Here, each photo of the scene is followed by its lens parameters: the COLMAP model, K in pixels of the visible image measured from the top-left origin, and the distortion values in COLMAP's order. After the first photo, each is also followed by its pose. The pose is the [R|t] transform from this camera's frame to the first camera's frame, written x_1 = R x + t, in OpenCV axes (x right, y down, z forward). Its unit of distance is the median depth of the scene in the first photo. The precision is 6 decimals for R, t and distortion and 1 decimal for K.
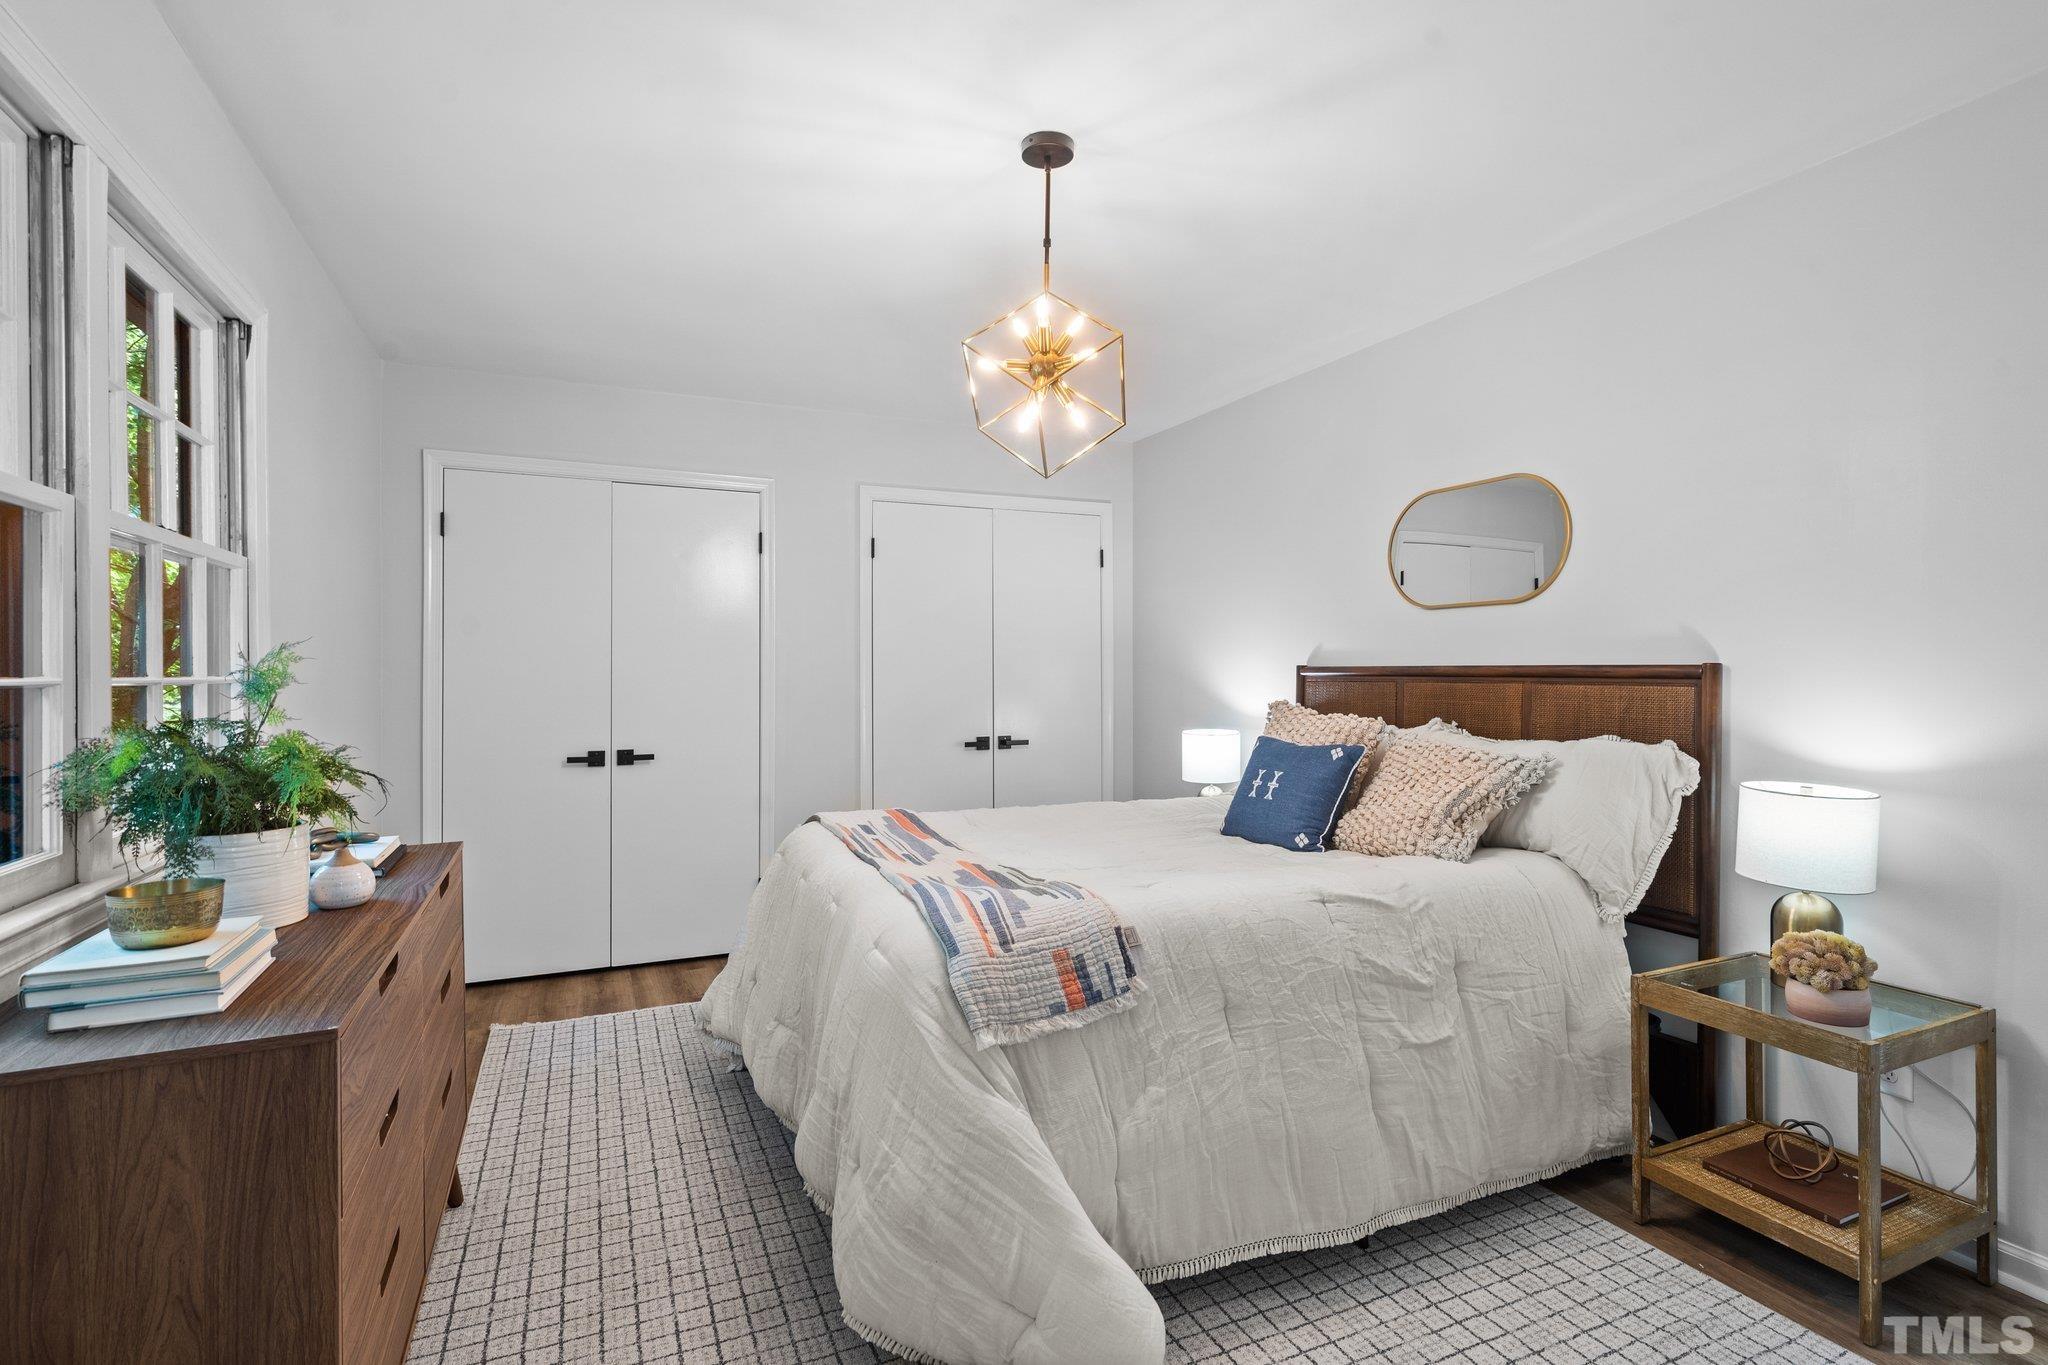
lens RADIAL K [[979.3, 0, 1034.9], [0, 979.3, 680.5], [0, 0, 1]] dist [0.000985, 0.000099]
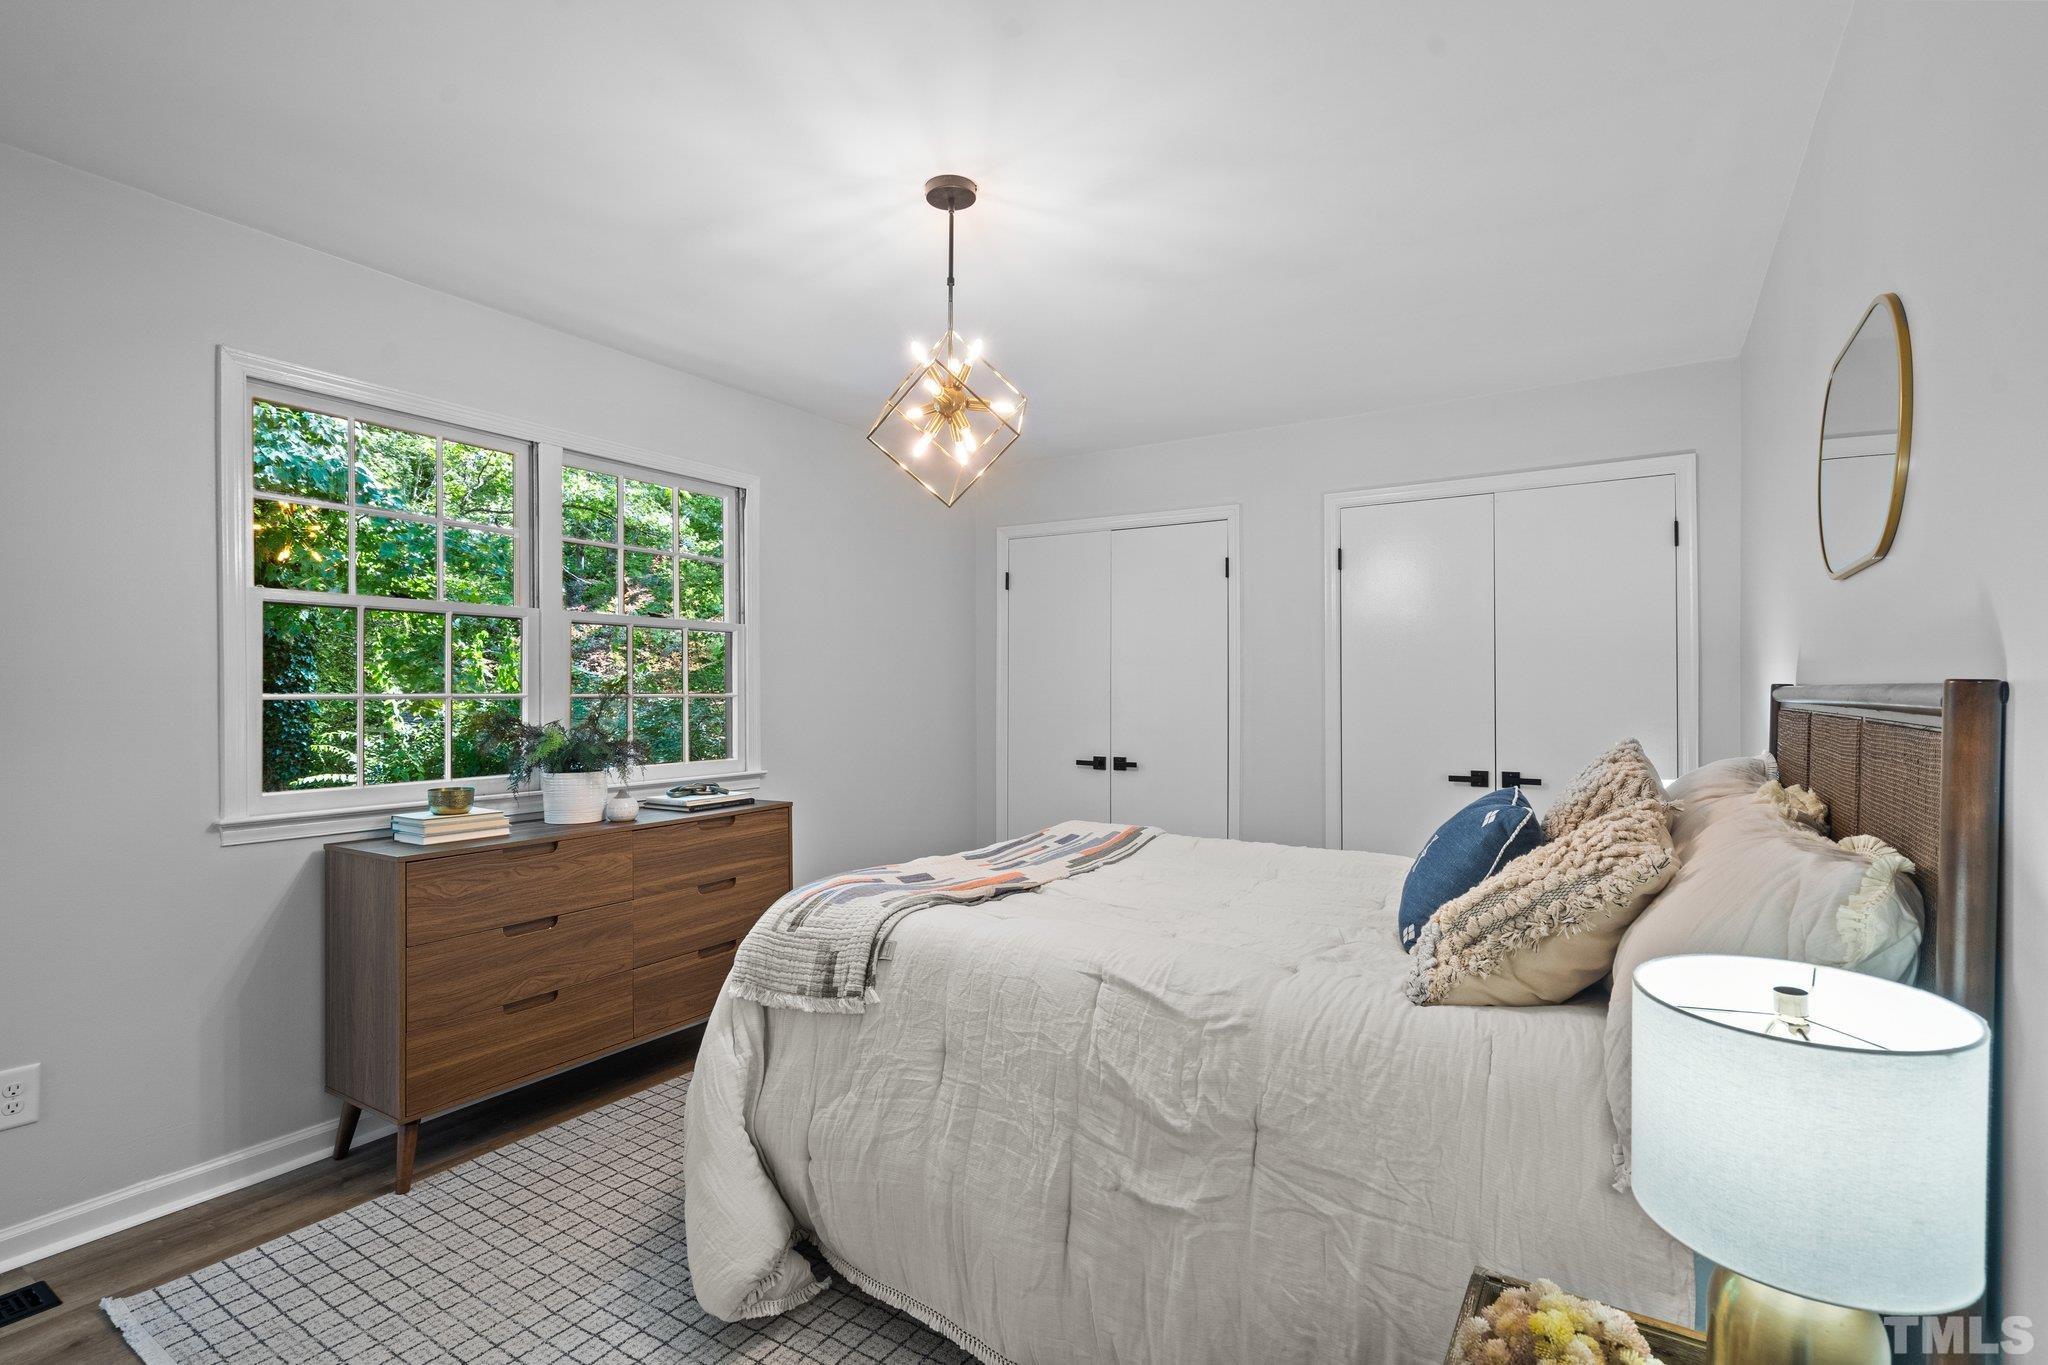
lens RADIAL K [[979.3, 0, 1025.8], [0, 979.3, 689.9], [0, 0, 1]] dist [0.000985, 0.000099]
pose [[0.540239, 0.003772, -0.841503, 0.904344], [-0.010779, 0.999939, -0.002439, -0.010718], [0.841443, 0.010388, 0.540247, 0.485558]]
